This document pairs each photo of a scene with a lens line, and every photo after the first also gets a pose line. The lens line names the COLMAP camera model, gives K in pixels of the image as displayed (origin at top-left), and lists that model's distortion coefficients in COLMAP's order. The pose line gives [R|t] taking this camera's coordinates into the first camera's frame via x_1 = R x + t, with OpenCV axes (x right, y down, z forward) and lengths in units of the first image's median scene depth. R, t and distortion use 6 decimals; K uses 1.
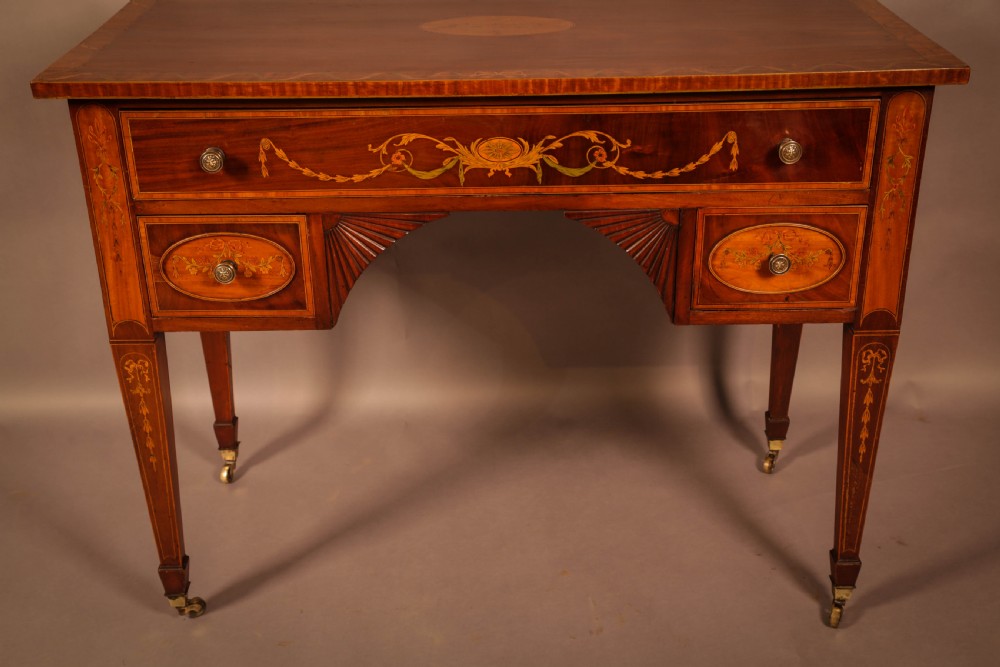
lens RADIAL K [[1261.8, 0, 494.9], [0, 1261.8, 333.6], [0, 0, 1]] dist [0.103523, 0.000000]
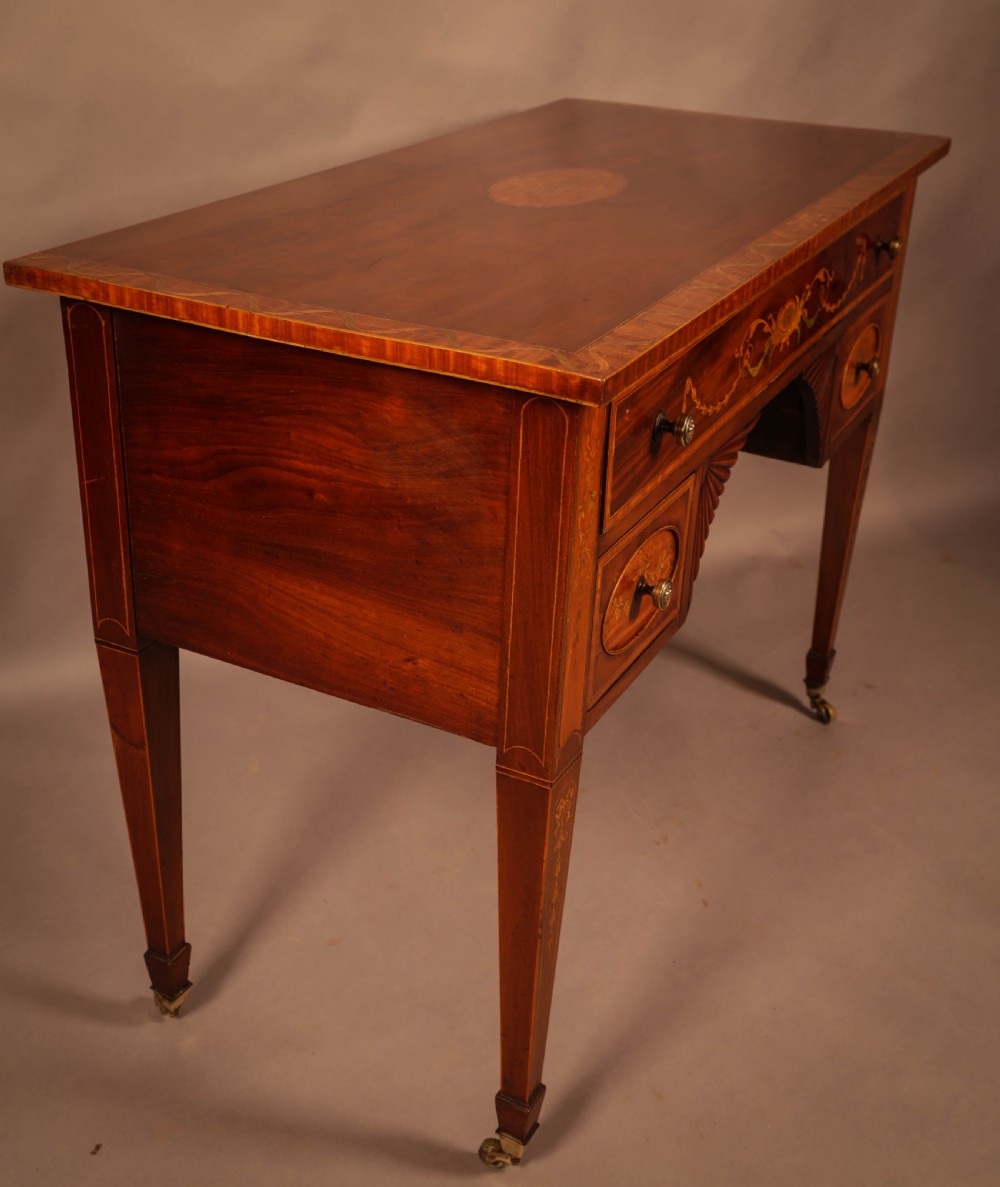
lens RADIAL K [[1505.7, 0, 505.6], [0, 1505.7, 603.6], [0, 0, 1]] dist [0.008598, 0.000000]
pose [[0.444391, -0.381907, 0.810348, -0.916959], [0.351716, 0.906321, 0.234259, -0.264354], [-0.823901, 0.180910, 0.537084, 0.655184]]
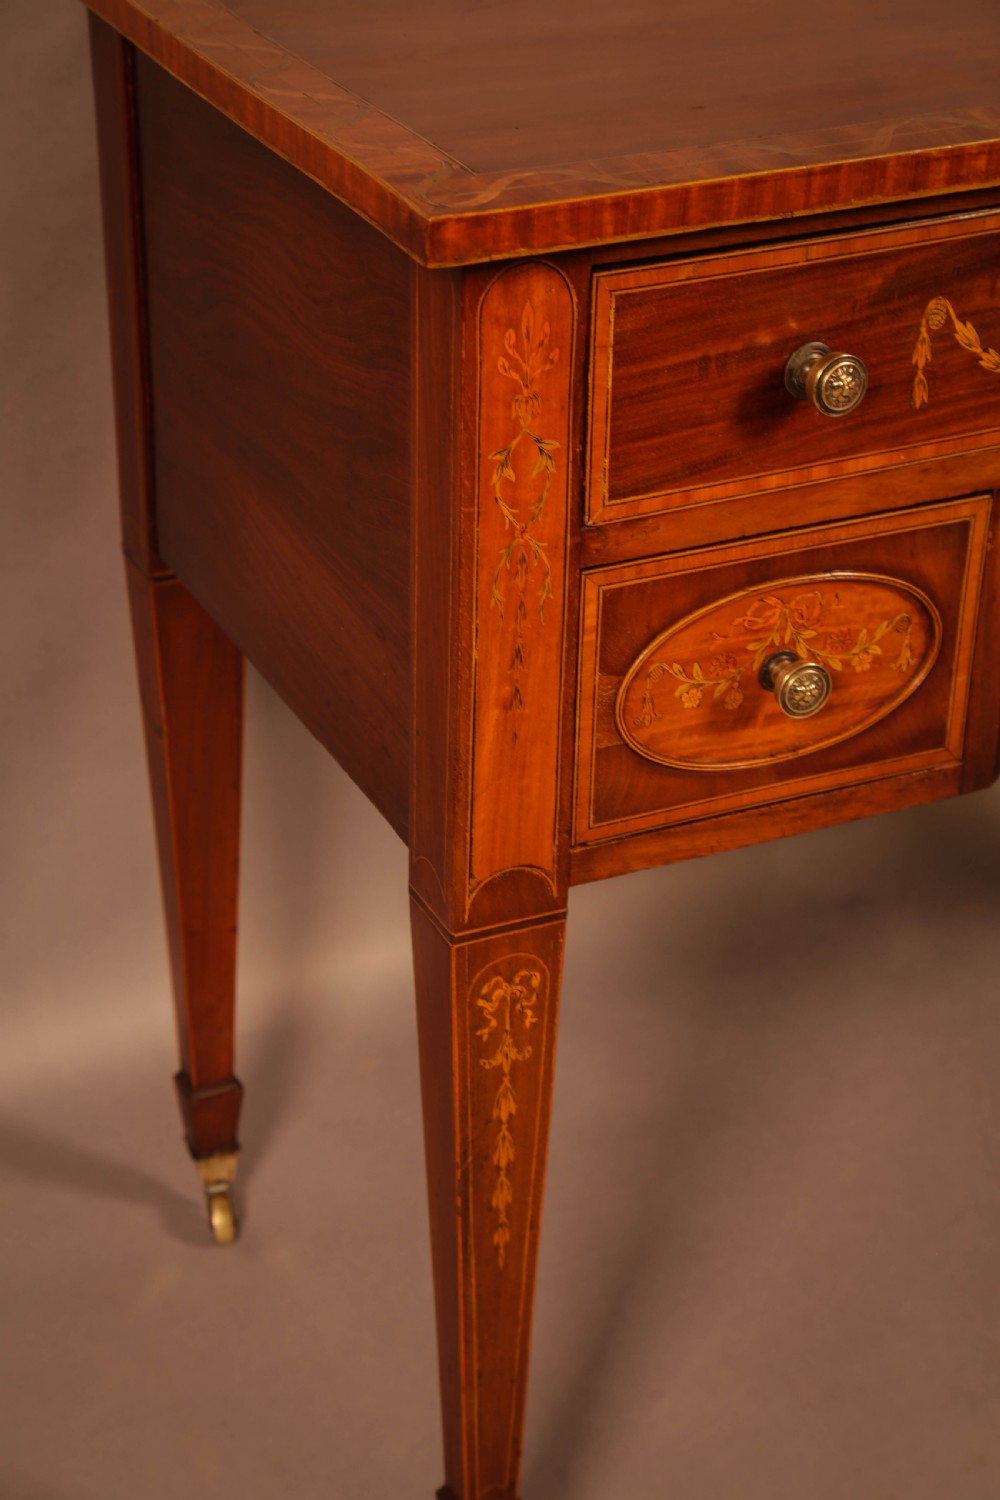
lens RADIAL K [[2796.7, 0, 502.8], [0, 2796.7, 771.3], [0, 0, 1]] dist [0.255368, 0.000000]
pose [[0.898997, -0.185275, 0.396835, -0.624107], [0.163275, 0.982571, 0.088857, -0.111761], [-0.406382, -0.015089, 0.913579, 0.310736]]
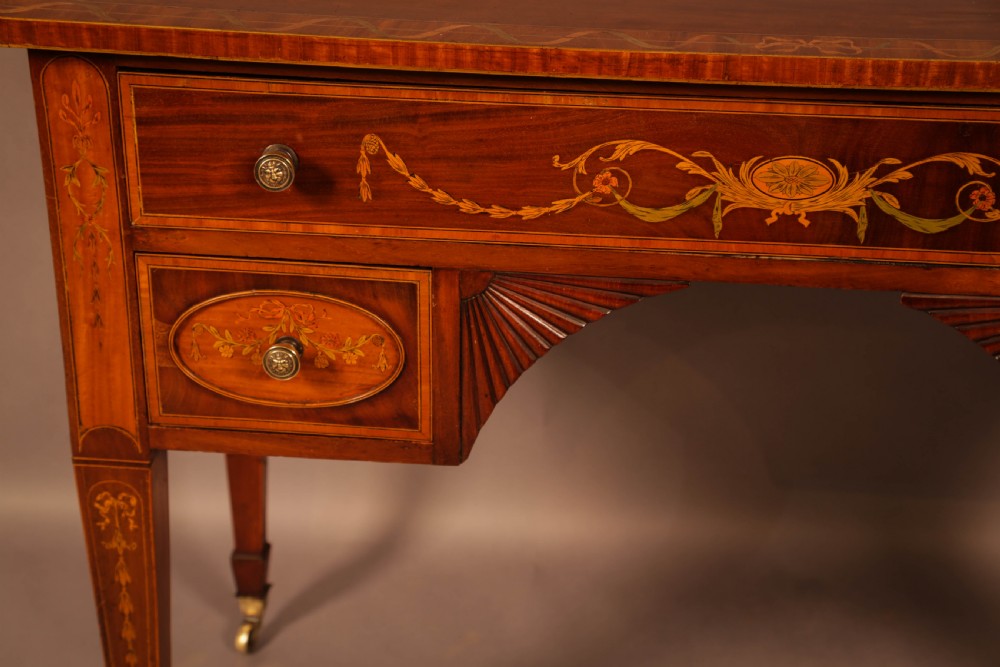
lens RADIAL K [[1864.5, 0, 498.1], [0, 1864.5, 326.2], [0, 0, 1]] dist [0.255368, 0.000000]
pose [[0.995802, 0.066155, -0.063253, -0.066571], [-0.064899, 0.997656, 0.021713, -0.089654], [0.064541, -0.017516, 0.997761, 0.177505]]
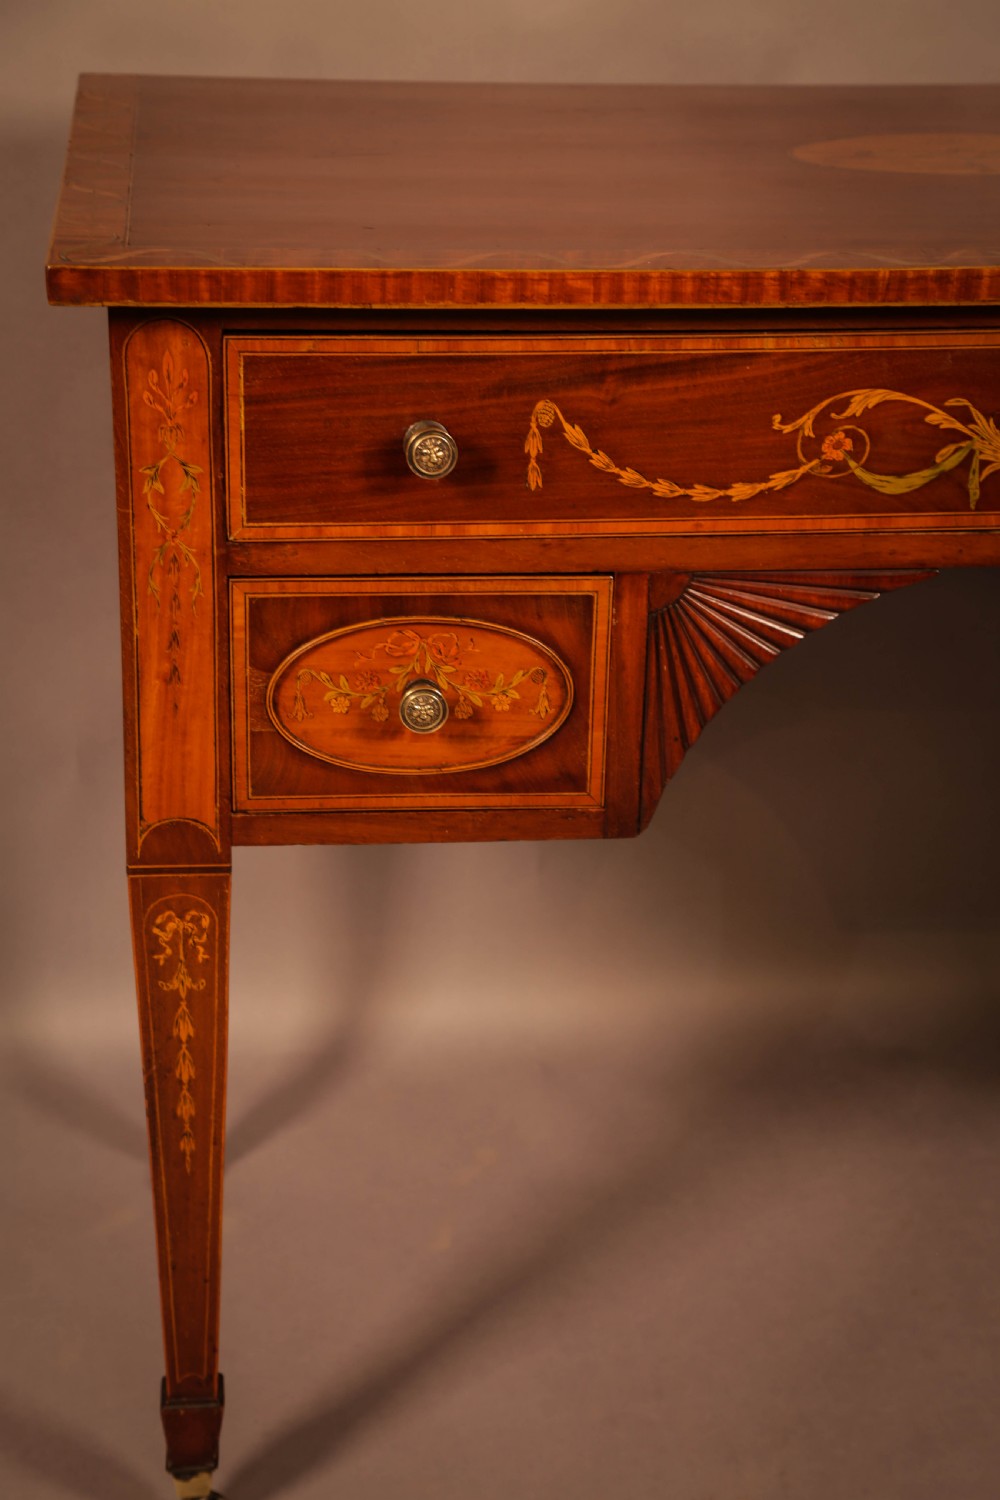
lens RADIAL K [[2796.7, 0, 490.8], [0, 2796.7, 766.6], [0, 0, 1]] dist [0.255368, 0.000000]
pose [[0.994233, -0.004598, 0.107138, -0.299663], [0.009123, 0.999085, -0.041782, 0.013114], [-0.106848, 0.042519, 0.993366, 0.039607]]
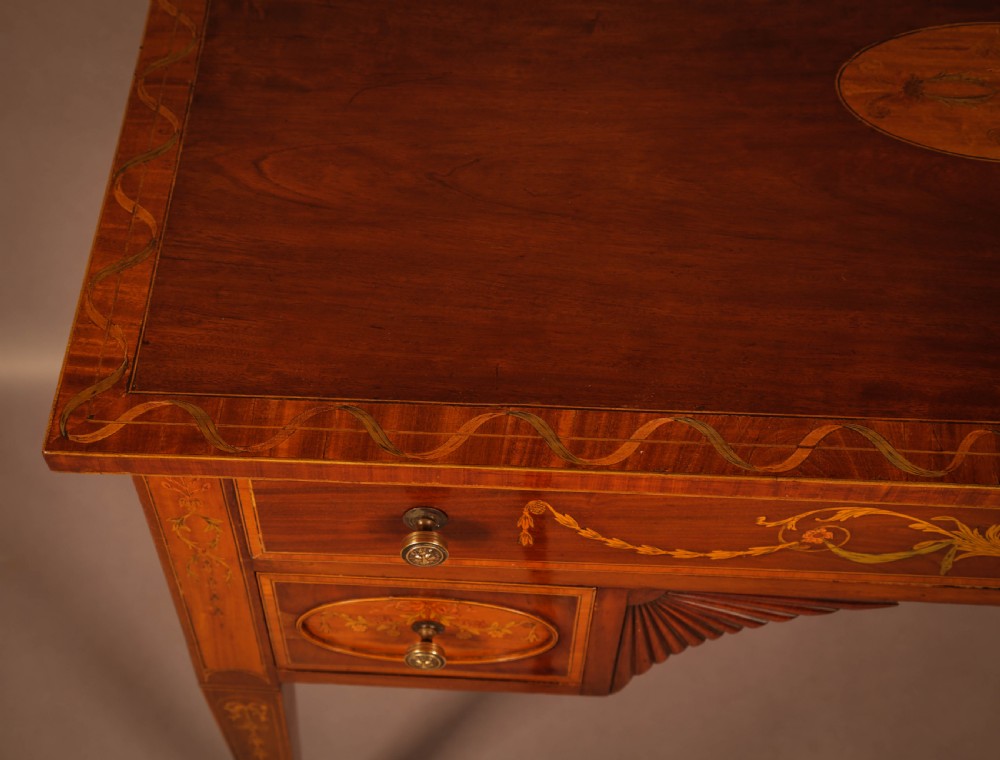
lens RADIAL K [[1478.8, 0, 421.9], [0, 1478.8, 393.4], [0, 0, 1]] dist [0.088906, 0.000000]
pose [[0.998911, 0.037806, -0.027355, -0.206228], [-0.020110, 0.877730, 0.478734, -0.438308], [0.042110, -0.477662, 0.877534, 0.534754]]
